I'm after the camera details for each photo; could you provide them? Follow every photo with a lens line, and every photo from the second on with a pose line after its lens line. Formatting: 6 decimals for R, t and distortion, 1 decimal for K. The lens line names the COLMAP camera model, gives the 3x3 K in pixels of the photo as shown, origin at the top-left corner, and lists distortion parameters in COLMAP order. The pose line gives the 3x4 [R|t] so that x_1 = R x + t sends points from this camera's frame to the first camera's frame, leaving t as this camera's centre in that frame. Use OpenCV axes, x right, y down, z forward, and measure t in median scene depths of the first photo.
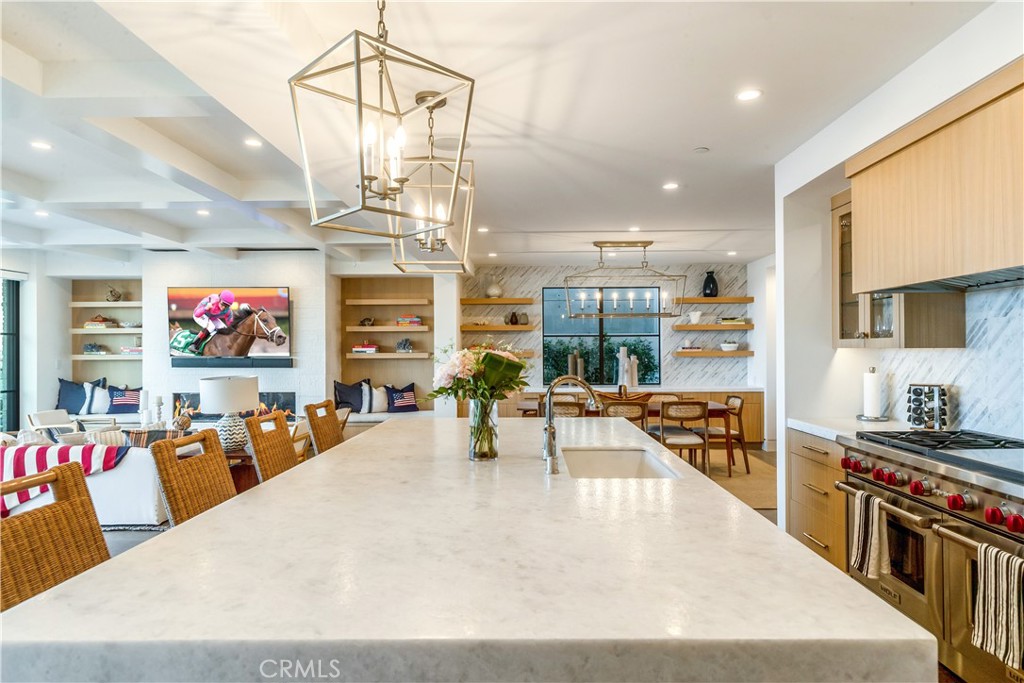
lens RADIAL K [[589.5, 0, 512.0], [0, 589.5, 341.5], [0, 0, 1]] dist [0.001636, 0.000137]
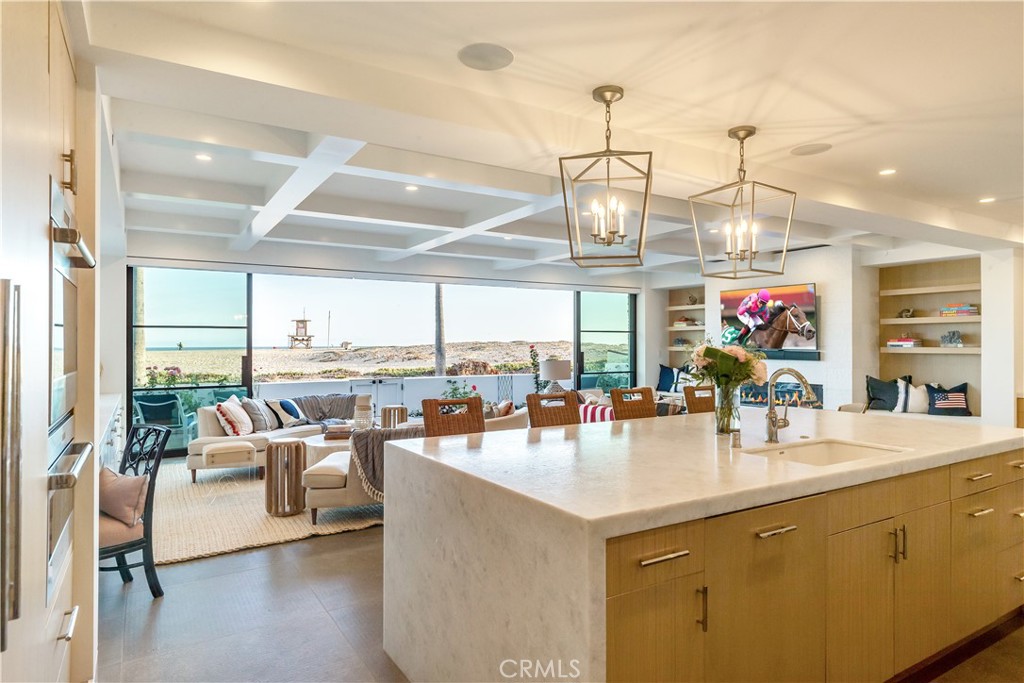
lens RADIAL K [[611.7, 0, 527.9], [0, 611.7, 345.1], [0, 0, 1]] dist [-0.000735, 0.000680]
pose [[0.548488, 0.005590, -0.836139, 0.241135], [0.008915, 0.999882, 0.012533, -0.000954], [0.836111, -0.014328, 0.548374, -0.012766]]
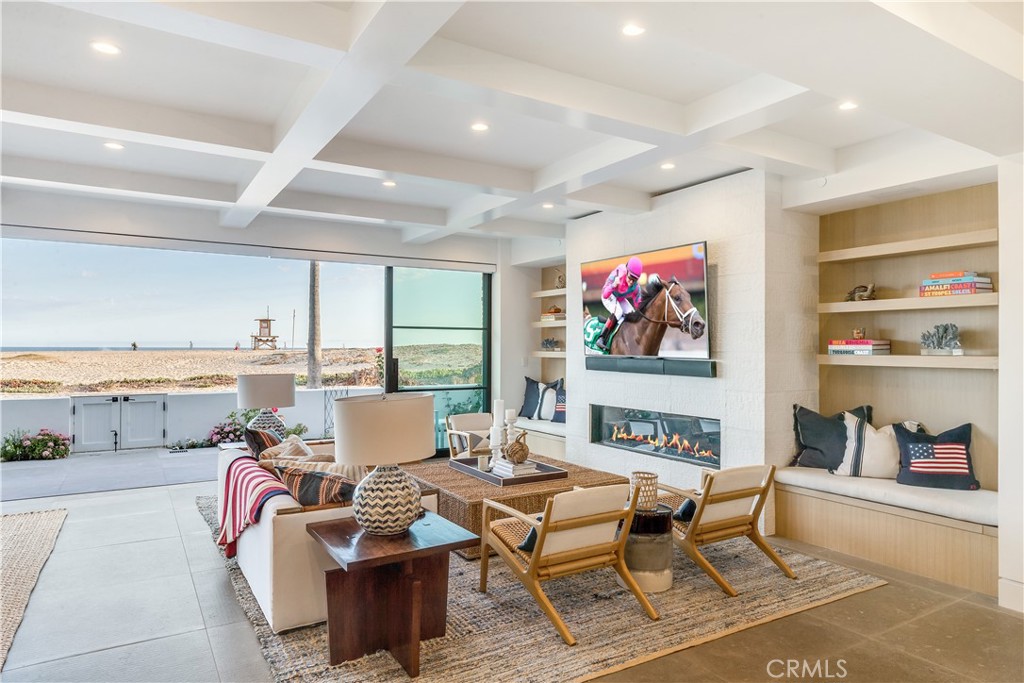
lens RADIAL K [[655.4, 0, 512.0], [0, 655.4, 341.5], [0, 0, 1]] dist [-0.000835, 0.000041]
pose [[0.542416, 0.002426, -0.840106, 0.064398], [-0.005383, 0.999985, -0.000588, 0.010870], [0.840093, 0.004841, 0.542421, 0.479241]]
